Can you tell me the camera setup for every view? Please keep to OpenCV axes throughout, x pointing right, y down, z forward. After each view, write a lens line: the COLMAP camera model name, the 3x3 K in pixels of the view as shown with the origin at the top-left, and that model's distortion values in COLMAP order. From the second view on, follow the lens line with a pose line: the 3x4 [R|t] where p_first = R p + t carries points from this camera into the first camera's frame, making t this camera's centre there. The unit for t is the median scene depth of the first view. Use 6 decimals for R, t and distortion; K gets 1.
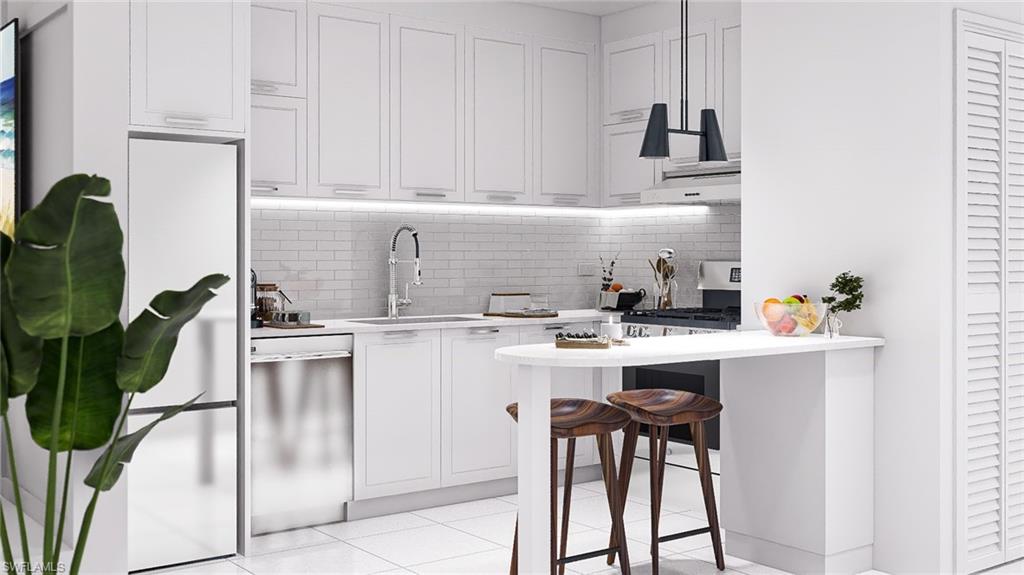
lens RADIAL K [[1099.4, 0, 511.4], [0, 1099.4, 259.5], [0, 0, 1]] dist [0.005192, -0.001705]
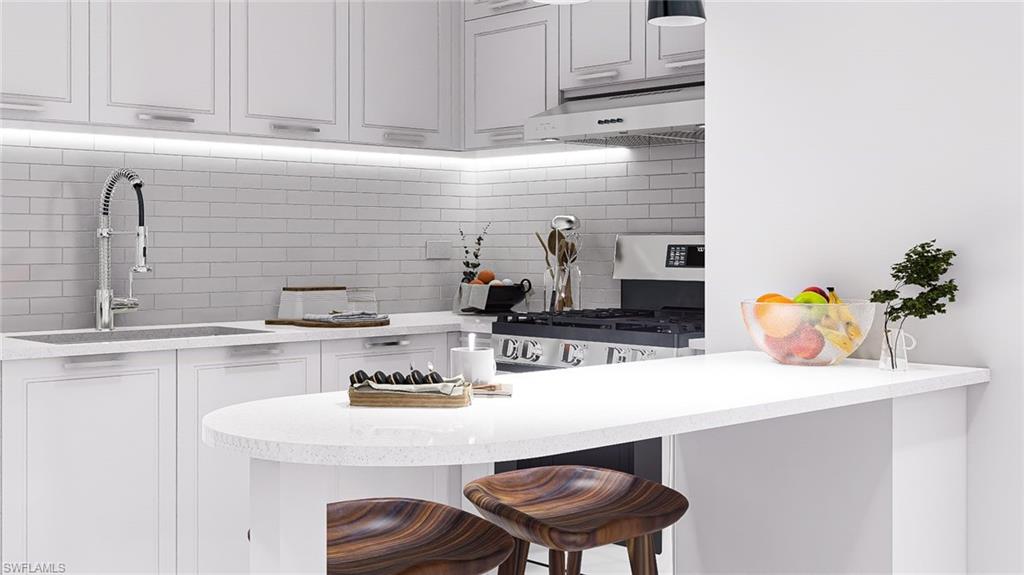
lens RADIAL K [[1216.0, 0, 512.0], [0, 1216.0, 253.0], [0, 0, 1]] dist [-0.009408, 0.006366]
pose [[0.993309, -0.000685, 0.115482, 0.035562], [0.000459, 0.999998, 0.001983, 0.012124], [-0.115483, -0.001916, 0.993308, 0.359270]]
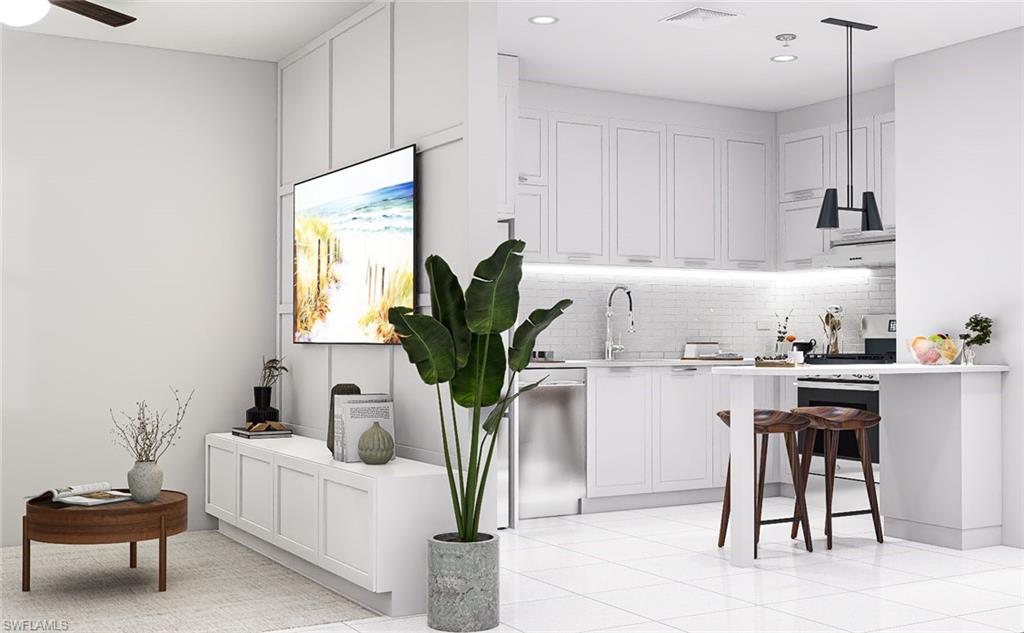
lens RADIAL K [[1168.5, 0, 512.0], [0, 1168.5, 316.5], [0, 0, 1]] dist [-0.002589, 0.010295]
pose [[0.992653, -0.001969, -0.120982, -0.061402], [-0.000674, 0.999762, -0.021803, 0.035515], [0.120996, 0.021724, 0.992415, -0.354218]]
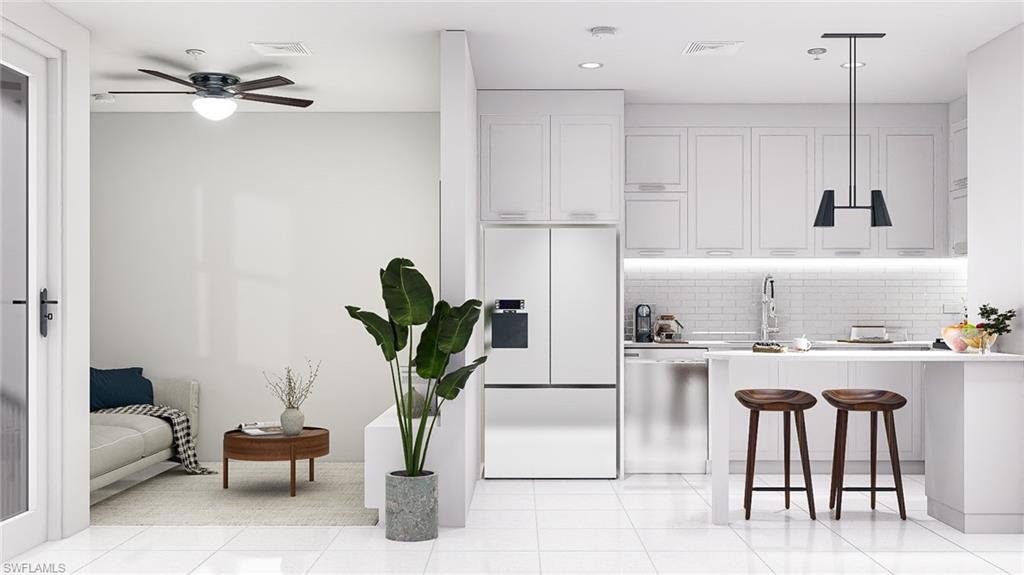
lens RADIAL K [[1059.2, 0, 512.9], [0, 1059.2, 313.4], [0, 0, 1]] dist [0.004546, 0.007941]
pose [[0.796047, 0.003907, -0.605222, 0.492170], [-0.002461, 0.999992, 0.003218, 0.015472], [0.605229, -0.001072, 0.796050, -0.293725]]
